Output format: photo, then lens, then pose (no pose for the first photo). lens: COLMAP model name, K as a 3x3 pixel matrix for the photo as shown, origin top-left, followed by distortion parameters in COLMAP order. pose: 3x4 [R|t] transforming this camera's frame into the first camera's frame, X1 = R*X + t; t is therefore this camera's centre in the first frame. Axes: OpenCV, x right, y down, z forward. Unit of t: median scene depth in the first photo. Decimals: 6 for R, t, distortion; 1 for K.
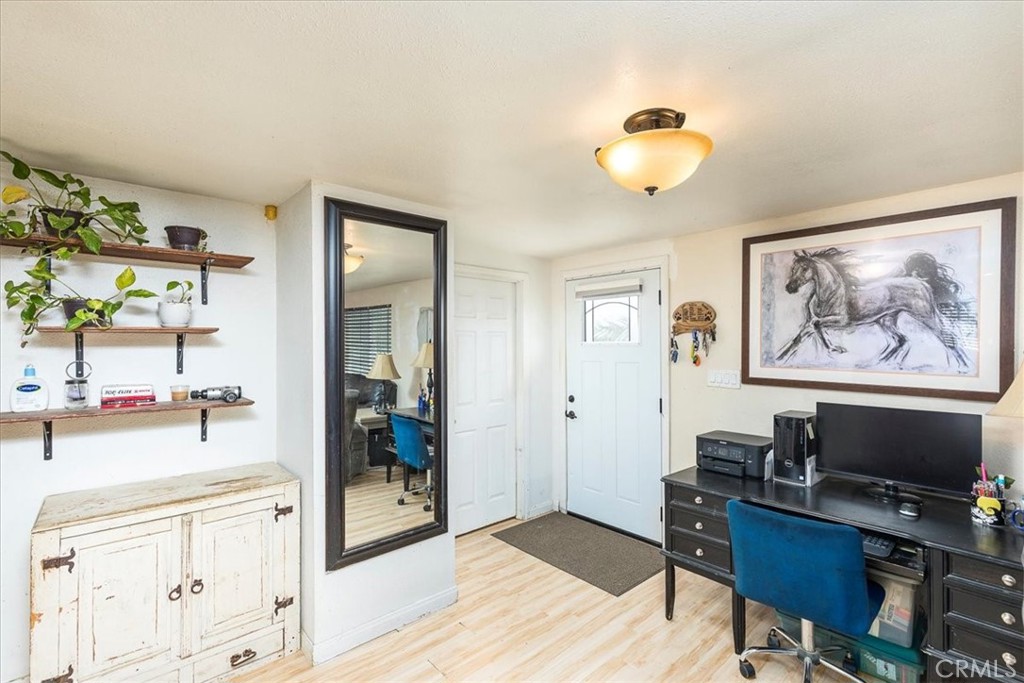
lens RADIAL K [[462.8, 0, 514.1], [0, 462.8, 341.5], [0, 0, 1]] dist [0.017893, 0.000476]
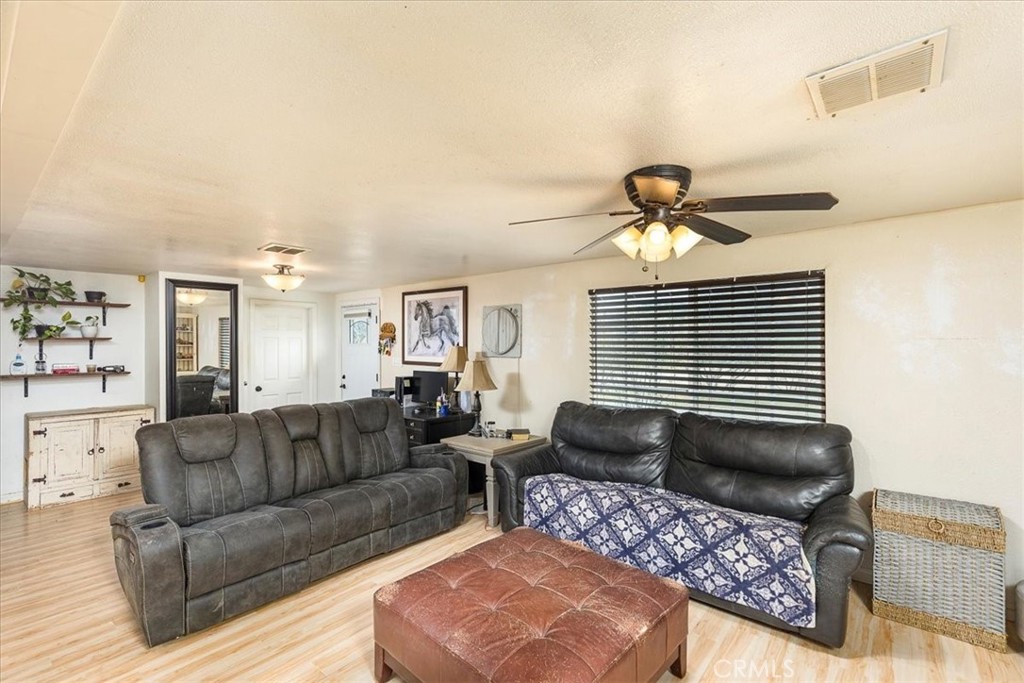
lens RADIAL K [[462.8, 0, 509.2], [0, 462.8, 341.1], [0, 0, 1]] dist [0.017893, 0.000476]
pose [[0.991296, -0.000821, 0.131648, 0.912315], [0.001135, 0.999997, -0.002309, -0.004994], [-0.131646, 0.002439, 0.991294, -1.406848]]
